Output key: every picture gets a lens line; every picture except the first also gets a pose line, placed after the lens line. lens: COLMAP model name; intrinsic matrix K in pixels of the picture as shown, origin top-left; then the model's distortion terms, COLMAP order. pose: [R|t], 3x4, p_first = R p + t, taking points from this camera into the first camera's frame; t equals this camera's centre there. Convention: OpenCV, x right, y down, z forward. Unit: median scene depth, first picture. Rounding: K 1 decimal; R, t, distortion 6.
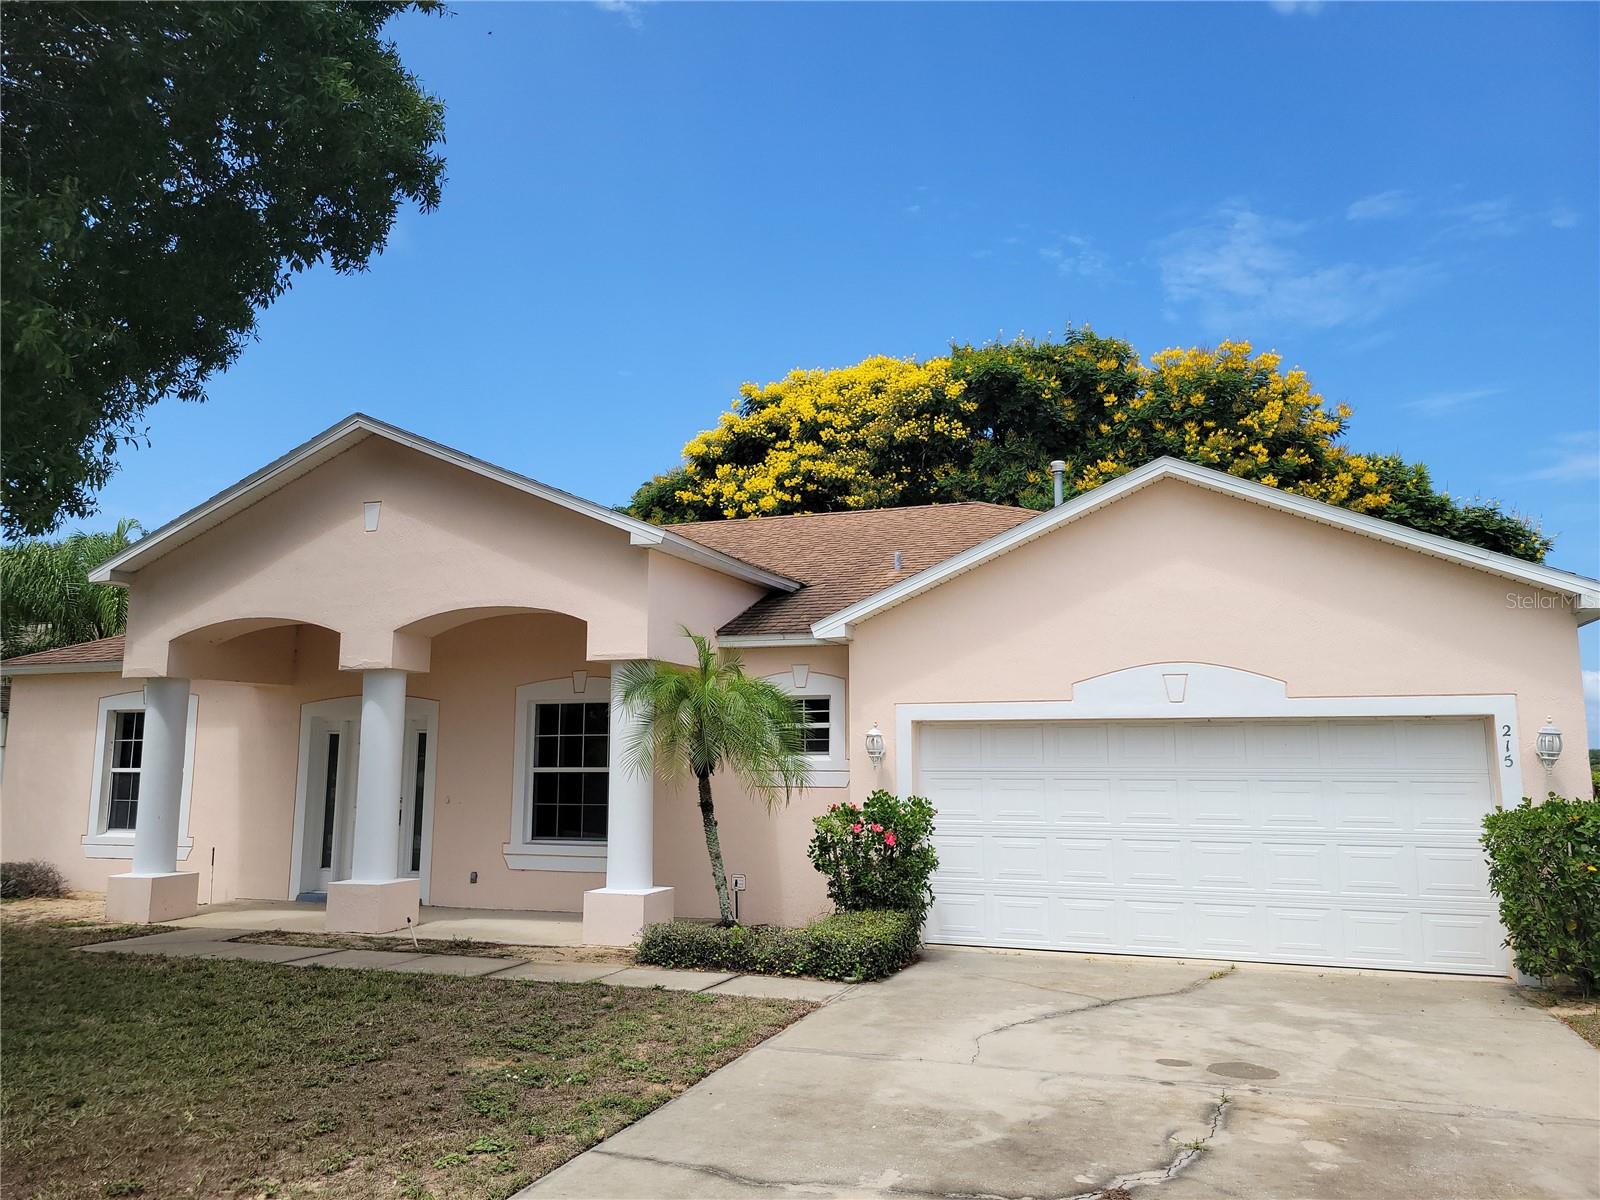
lens RADIAL K [[1196.1, 0, 800.0], [0, 1196.1, 600.0], [0, 0, 1]] dist [0.046666, -0.027735]
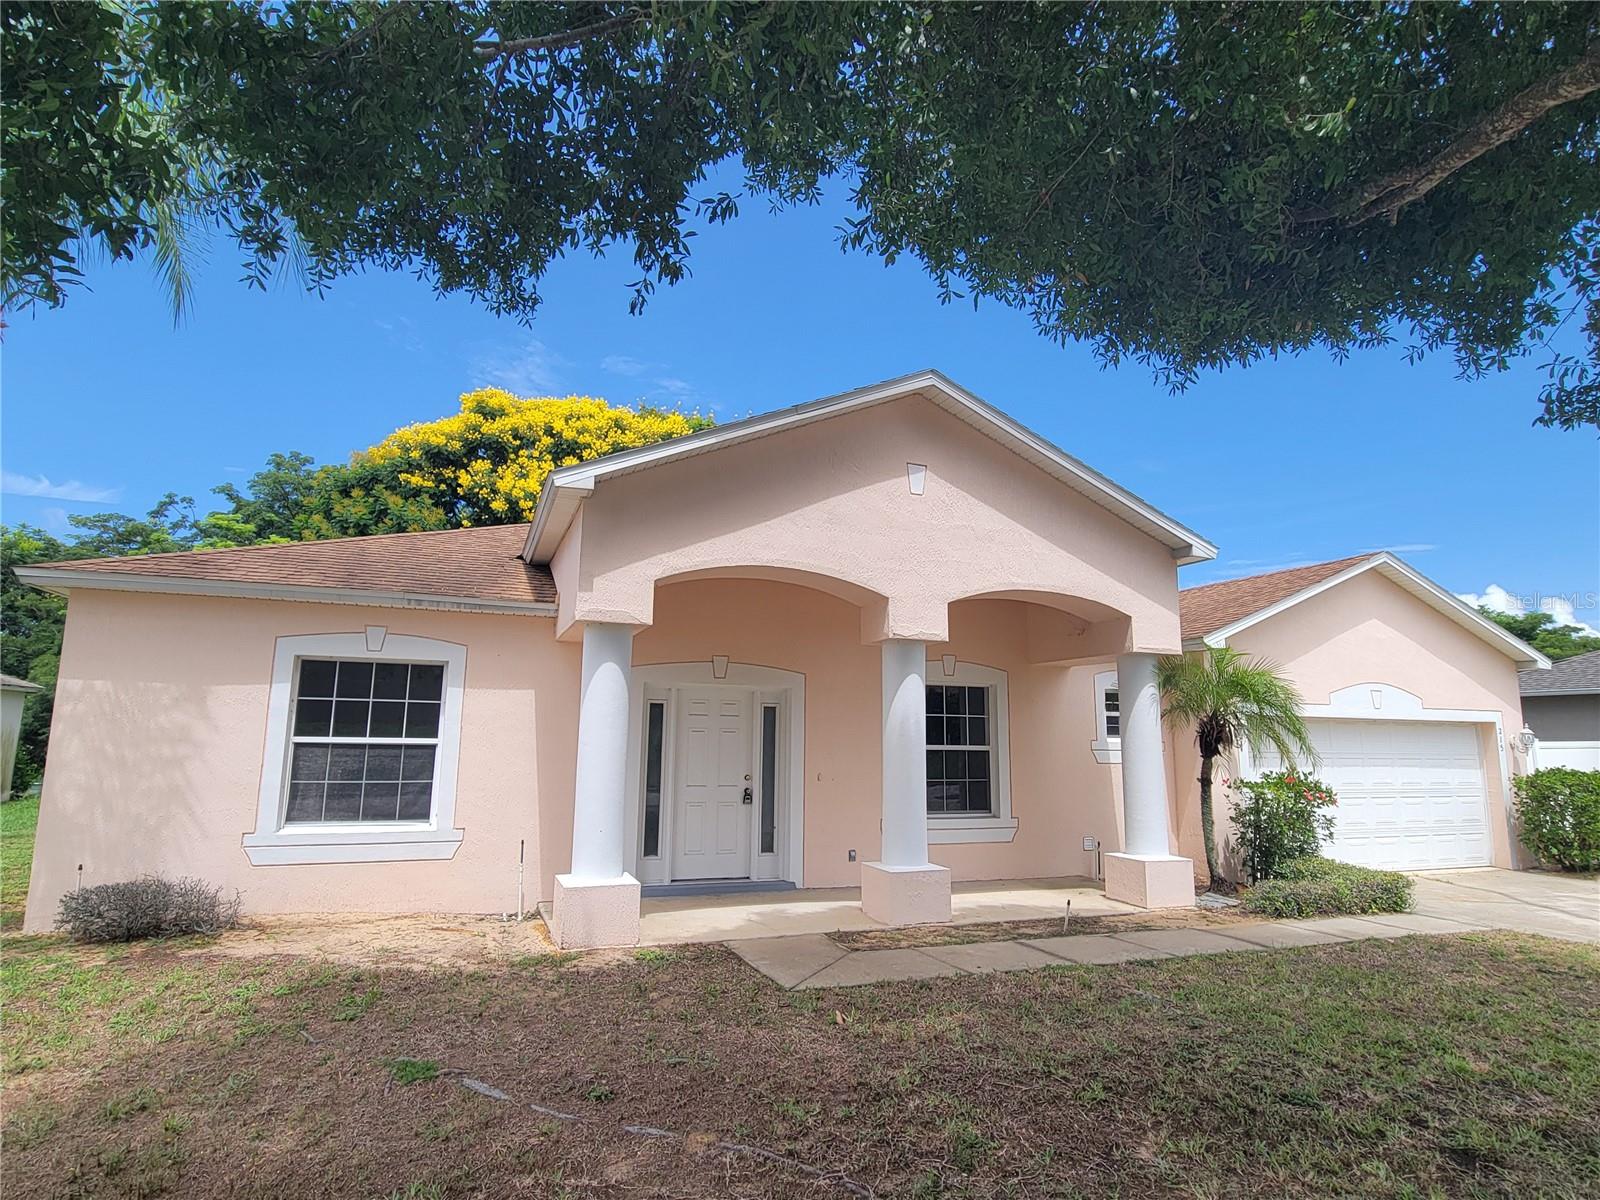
lens RADIAL K [[869.7, 0, 797.2], [0, 869.7, 616.0], [0, 0, 1]] dist [0.004913, 0.000805]
pose [[0.760907, 0.102627, 0.640694, -0.928168], [-0.101101, 0.994105, -0.039166, 0.080300], [-0.640937, -0.034973, 0.766797, 0.577262]]
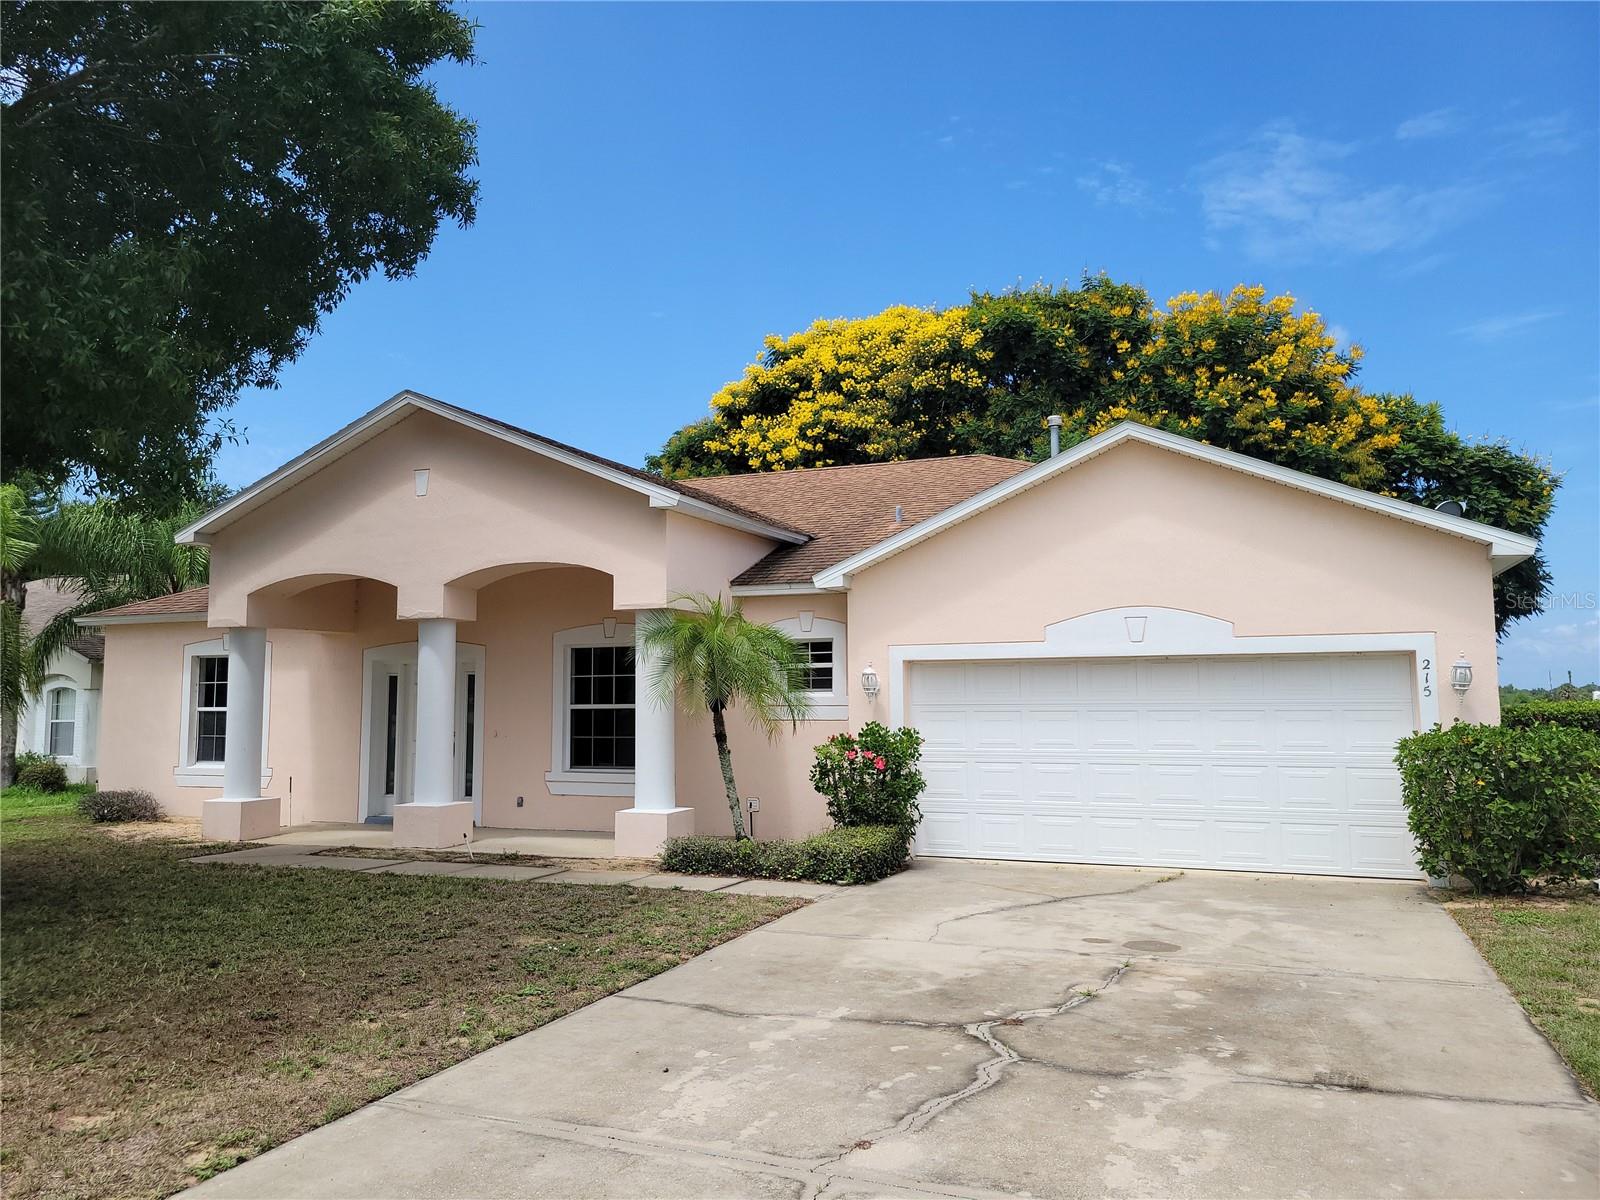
lens RADIAL K [[1192.7, 0, 793.3], [0, 1192.7, 606.5], [0, 0, 1]] dist [0.039804, -0.001919]
pose [[0.999244, -0.009897, -0.037609, 0.033183], [0.011975, 0.998391, 0.055432, -0.012596], [0.037000, -0.055841, 0.997754, -0.114967]]
